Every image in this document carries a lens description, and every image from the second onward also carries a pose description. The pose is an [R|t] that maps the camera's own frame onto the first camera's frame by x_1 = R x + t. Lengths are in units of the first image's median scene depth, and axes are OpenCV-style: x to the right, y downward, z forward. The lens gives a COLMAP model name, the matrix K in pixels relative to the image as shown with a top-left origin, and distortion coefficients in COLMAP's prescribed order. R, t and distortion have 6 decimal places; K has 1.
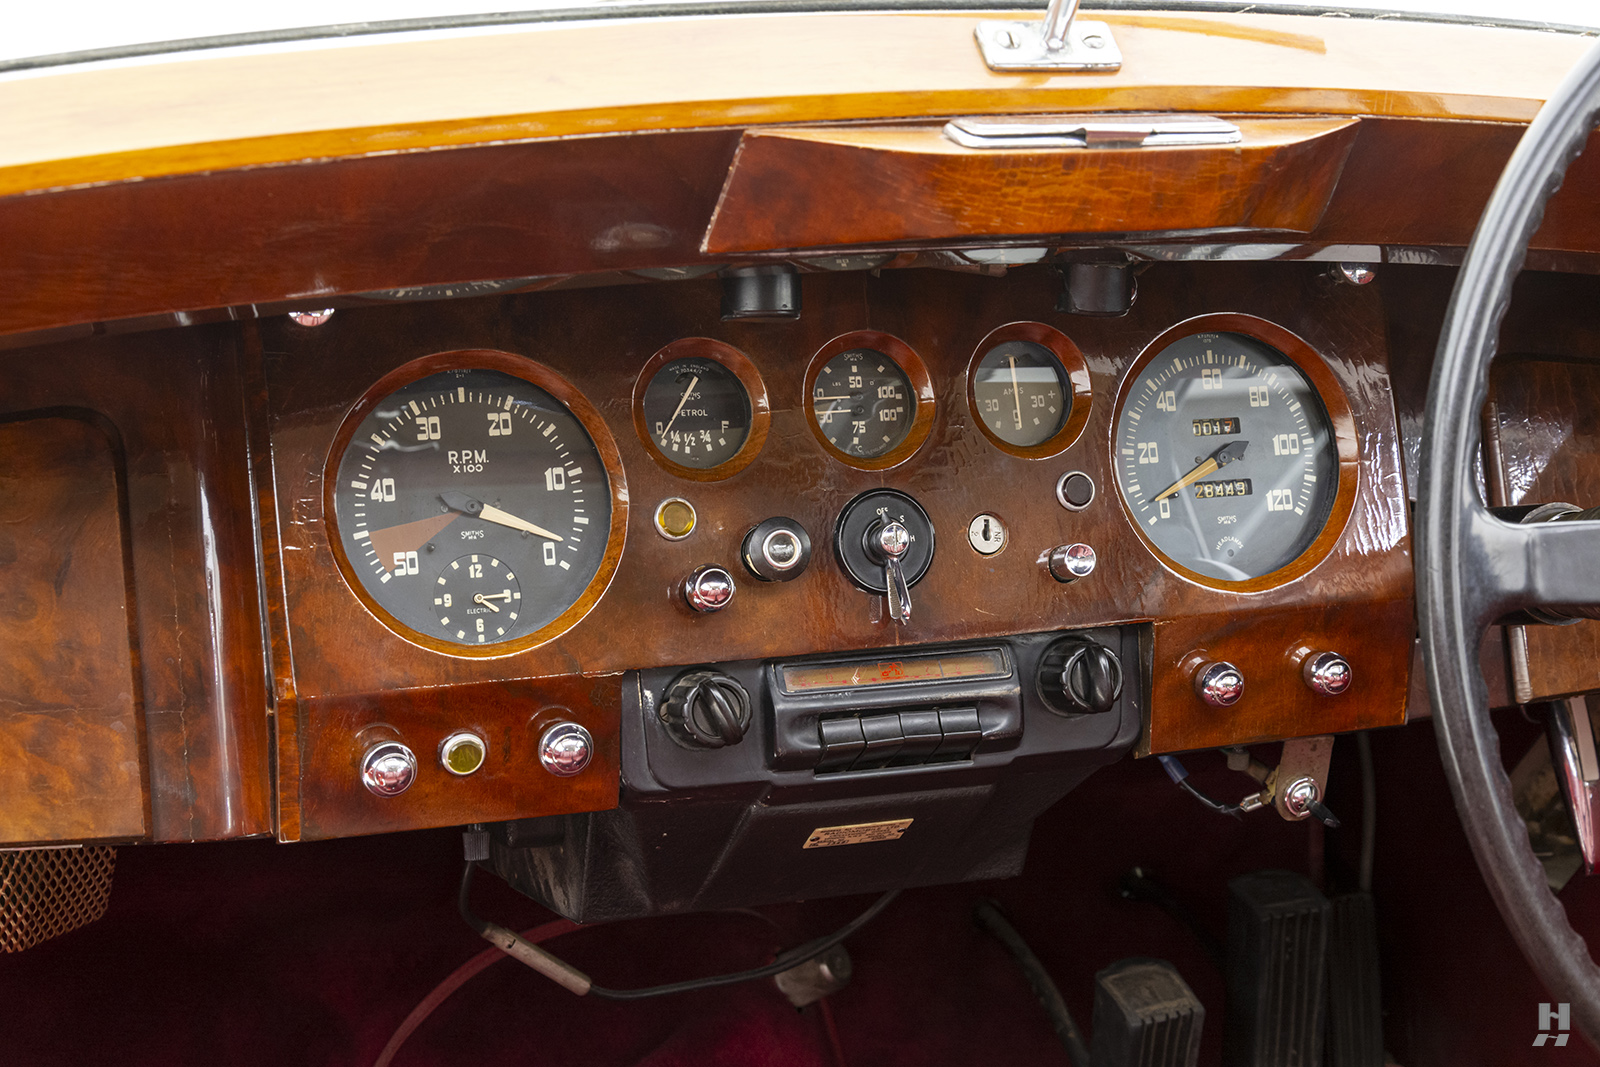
lens RADIAL K [[2678.0, 0, 809.6], [0, 2678.0, 535.0], [0, 0, 1]] dist [-0.080550, 0.000000]
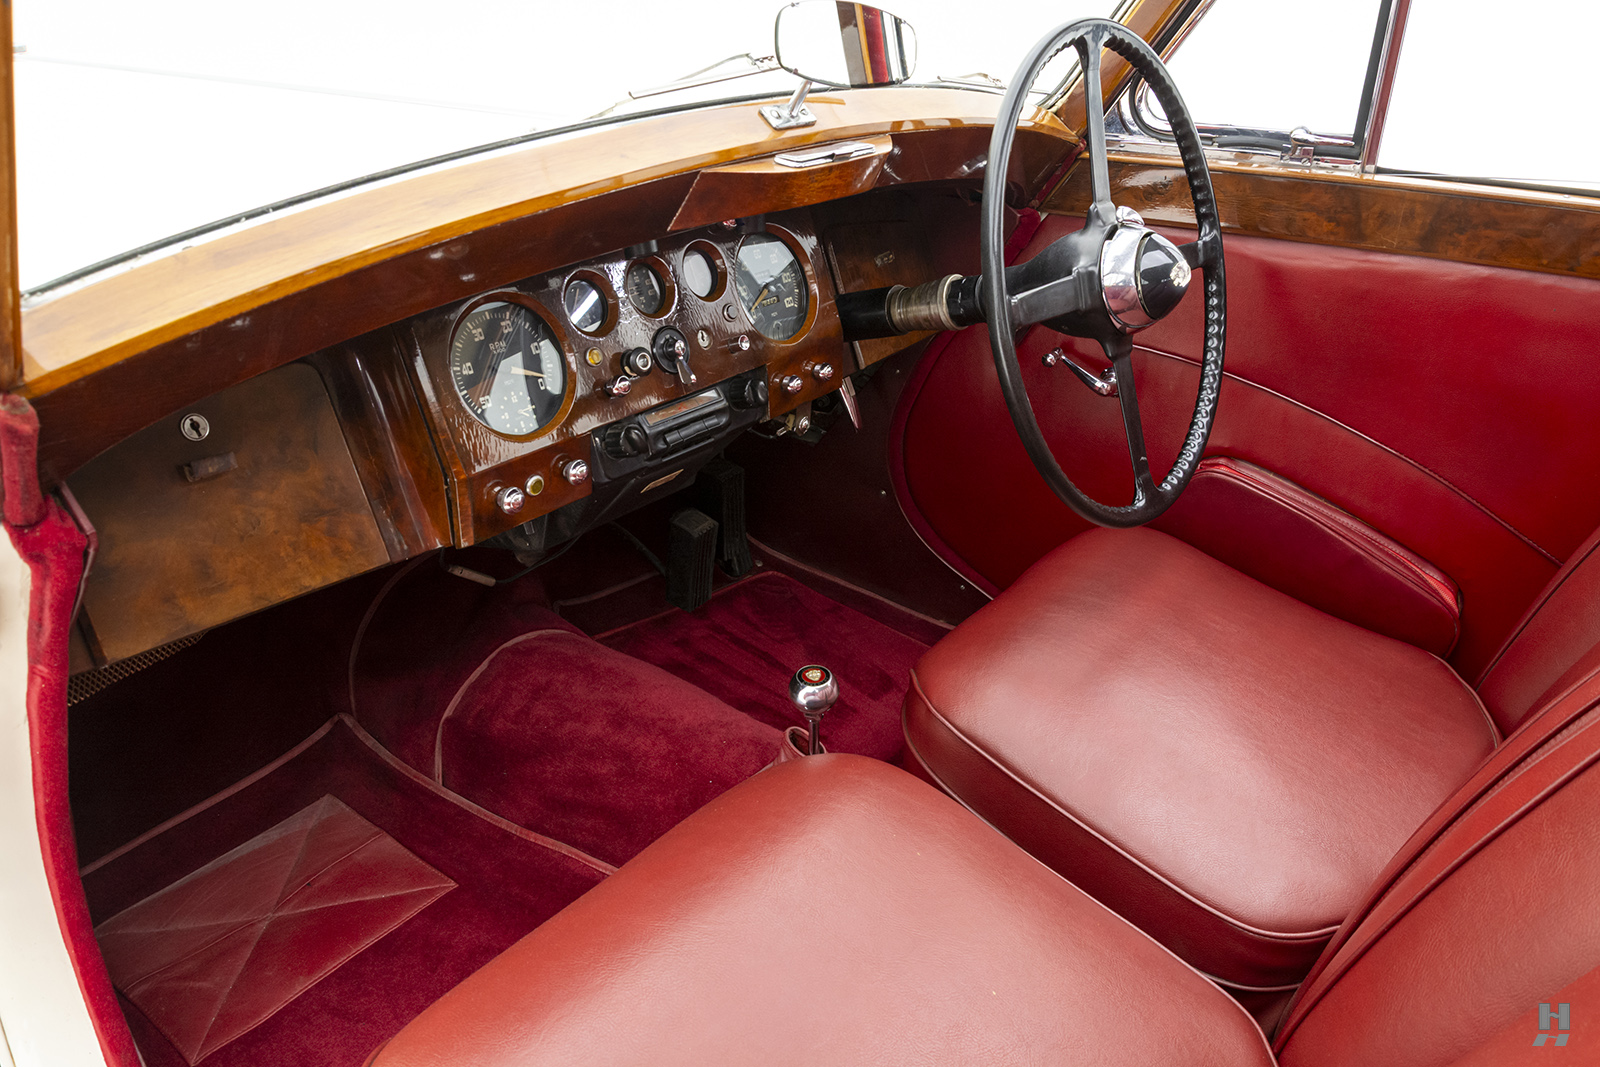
lens RADIAL K [[1191.8, 0, 763.6], [0, 1191.8, 550.2], [0, 0, 1]] dist [-0.043211, 0.007308]
pose [[0.859970, -0.253120, 0.443150, -0.399528], [0.155871, 0.957114, 0.244207, -0.070020], [-0.485959, -0.140937, 0.862543, 0.090111]]
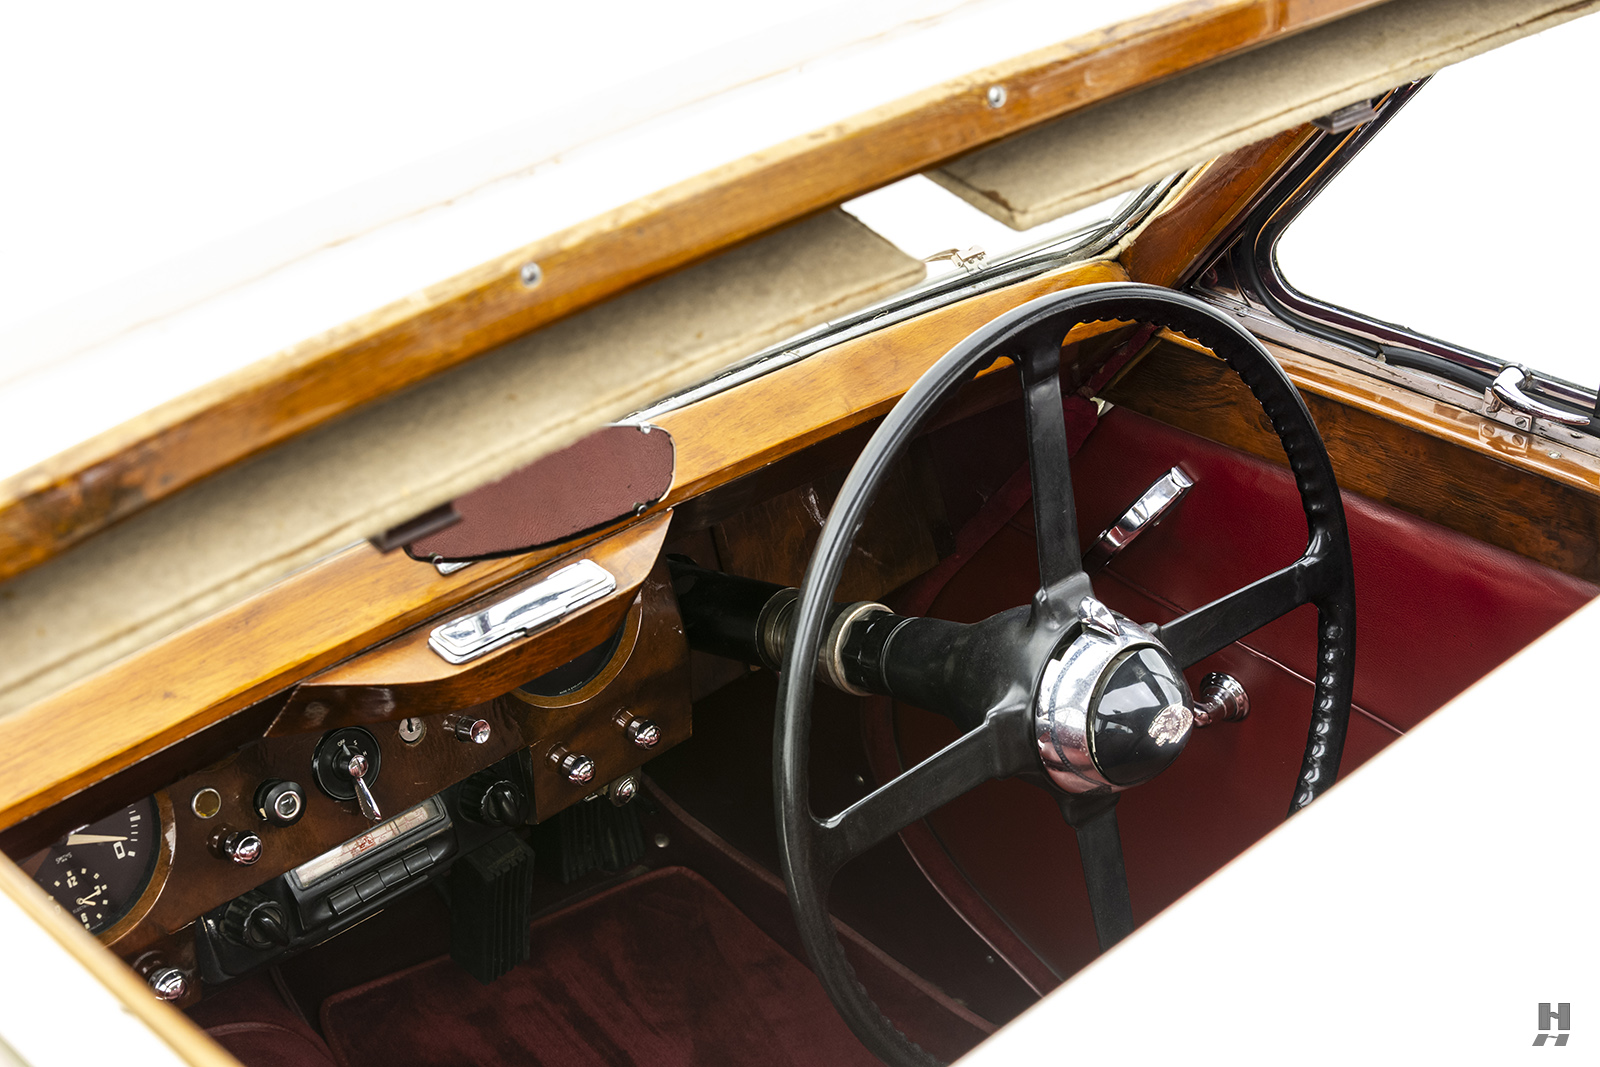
lens RADIAL K [[2678.0, 0, 795.4], [0, 2678.0, 539.4], [0, 0, 1]] dist [-0.080550, 0.000000]
pose [[0.914449, -0.231891, 0.331677, -0.196617], [0.117775, 0.936573, 0.330091, -0.550078], [-0.387185, -0.262788, 0.883759, -0.283001]]
